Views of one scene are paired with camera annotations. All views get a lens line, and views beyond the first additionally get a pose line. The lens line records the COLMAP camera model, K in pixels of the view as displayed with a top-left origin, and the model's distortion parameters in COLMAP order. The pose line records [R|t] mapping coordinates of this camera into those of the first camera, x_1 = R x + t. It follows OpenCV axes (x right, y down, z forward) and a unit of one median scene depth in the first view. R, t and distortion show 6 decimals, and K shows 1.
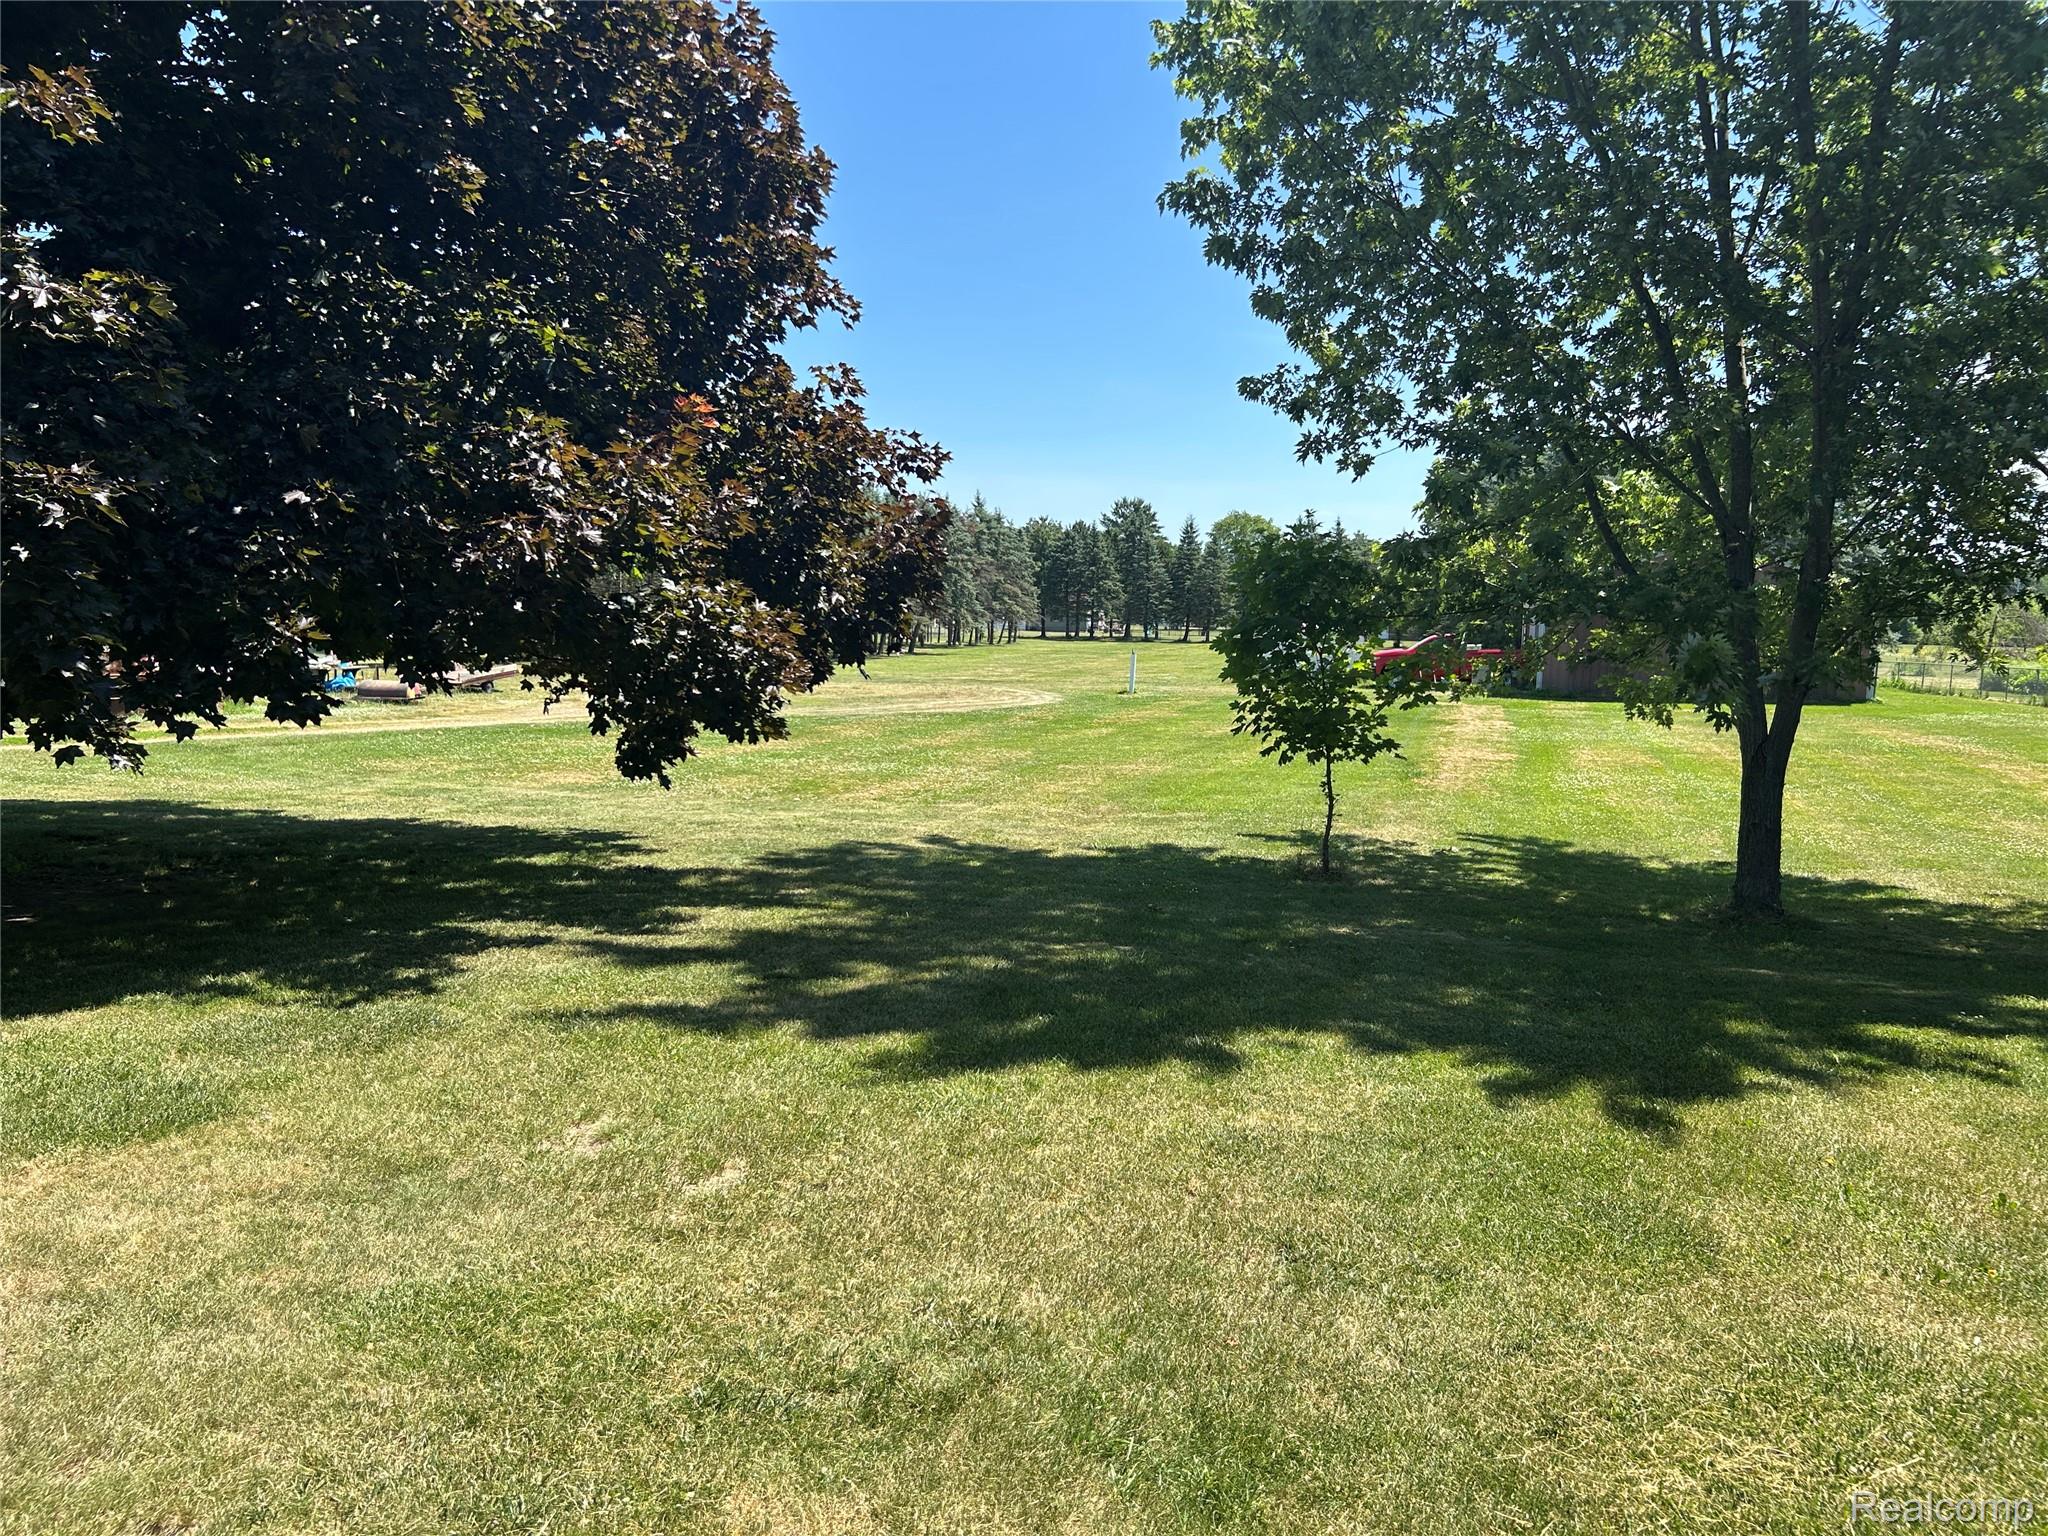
lens RADIAL K [[1533.7, 0, 1035.2], [0, 1533.7, 761.9], [0, 0, 1]] dist [0.058775, -0.051007]
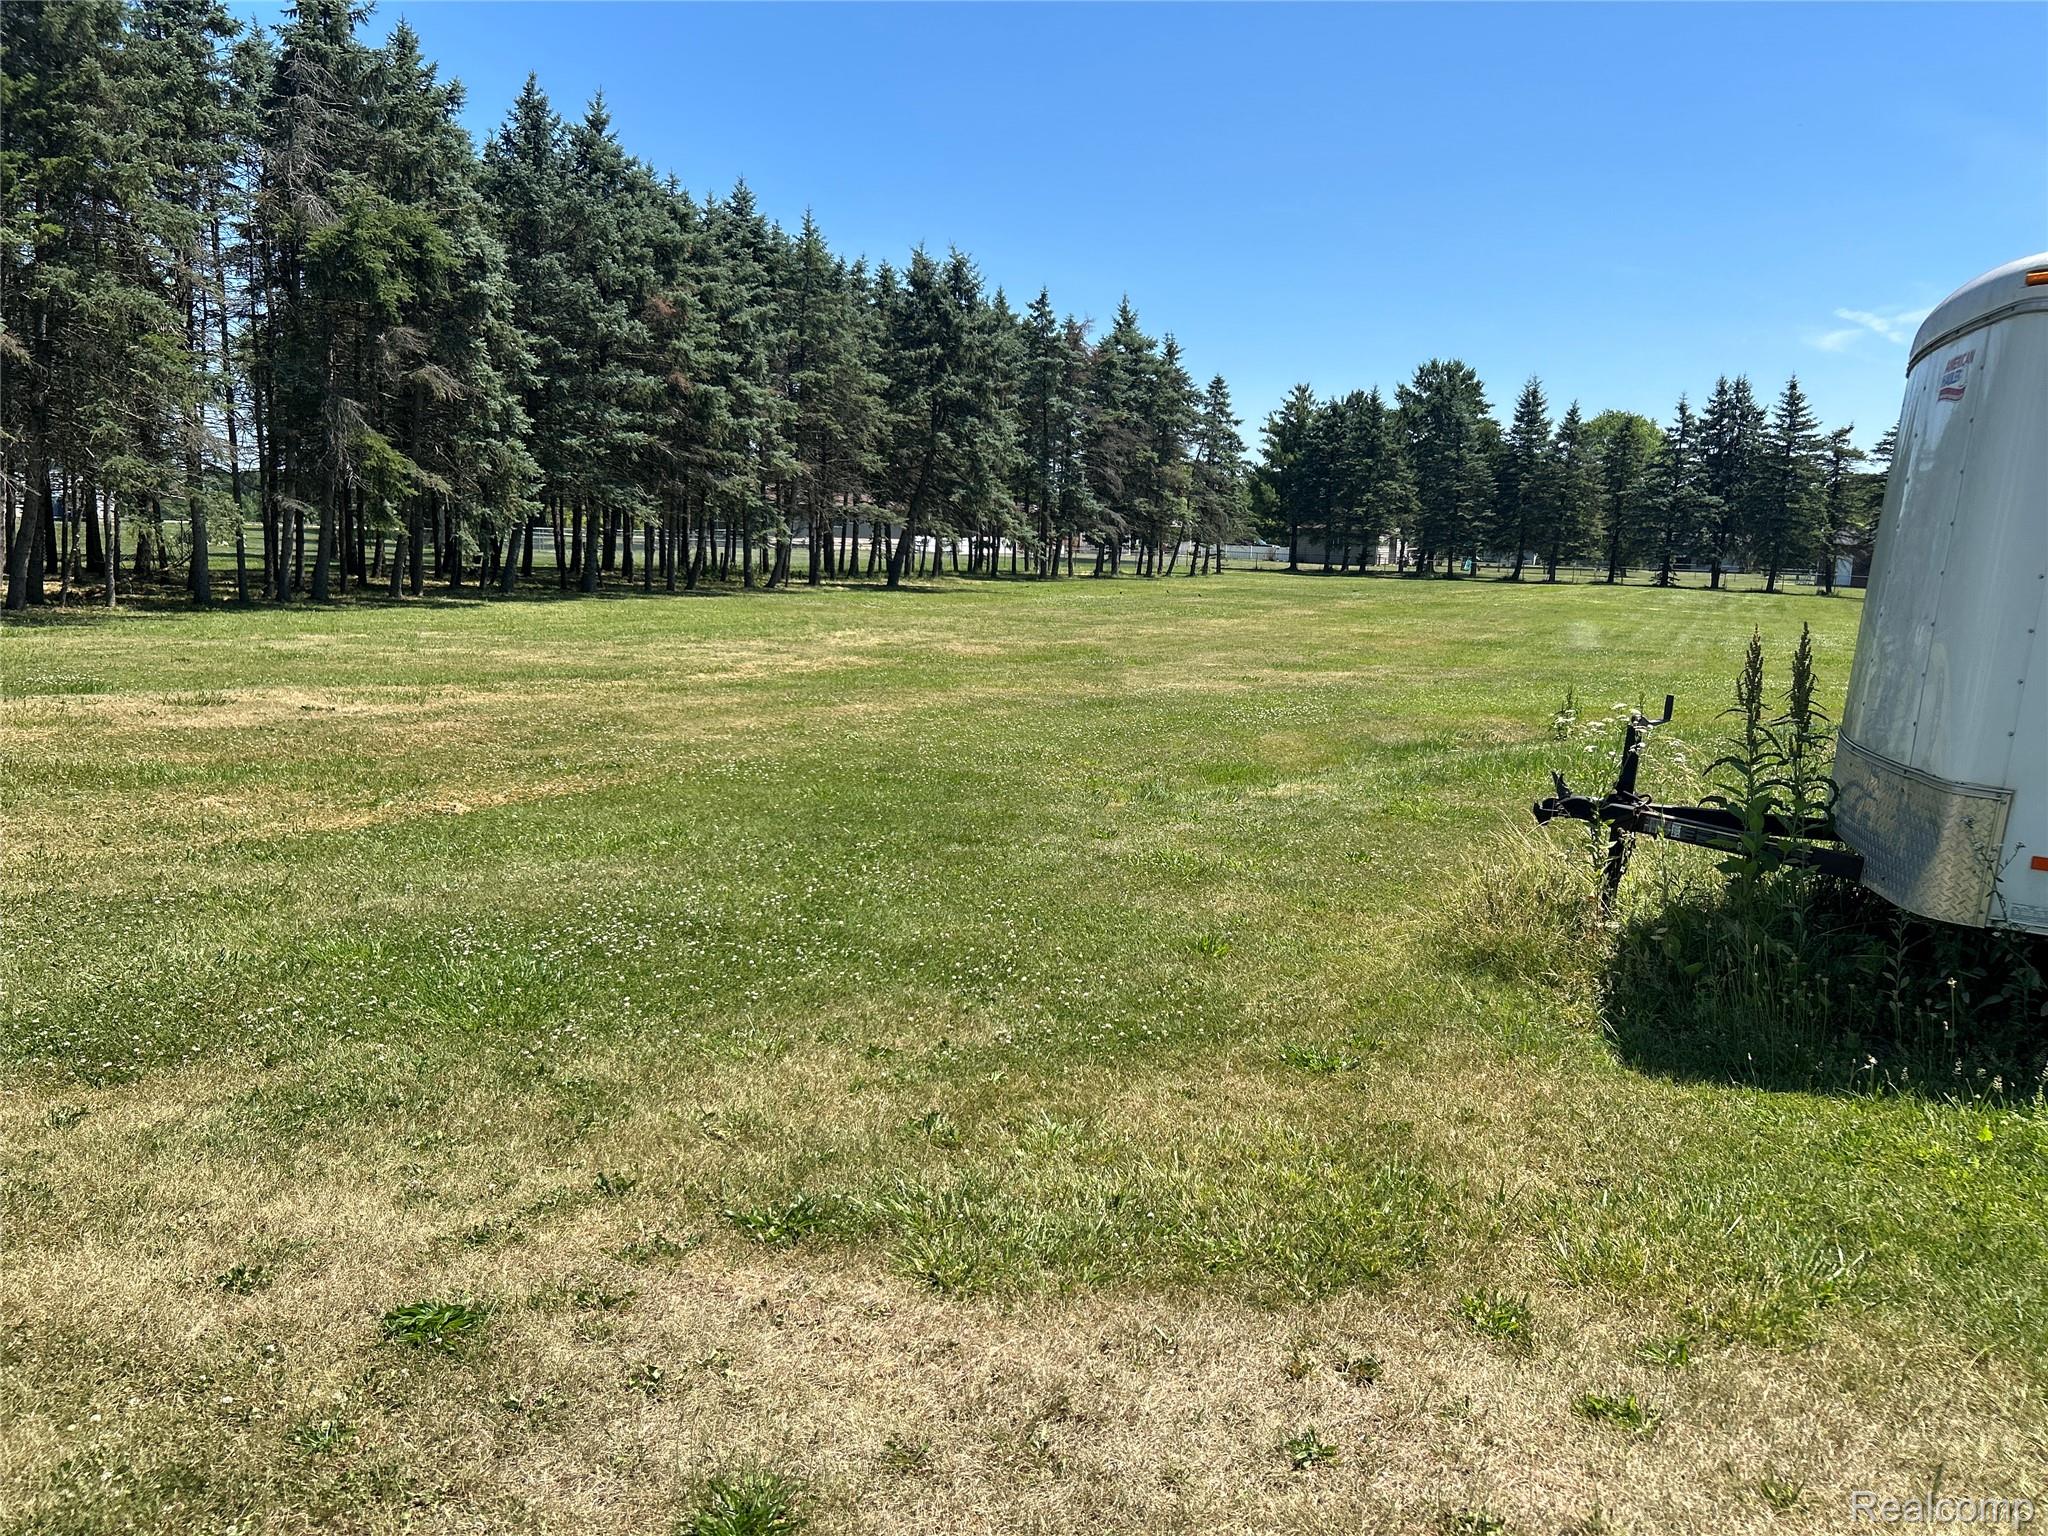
lens RADIAL K [[1533.7, 0, 1092.4], [0, 1533.7, 751.6], [0, 0, 1]] dist [0.058775, -0.051007]
pose [[0.982389, 0.043353, -0.181749, 0.051275], [-0.037080, 0.998598, 0.037769, -0.029561], [0.183132, -0.030365, 0.982619, 0.392760]]
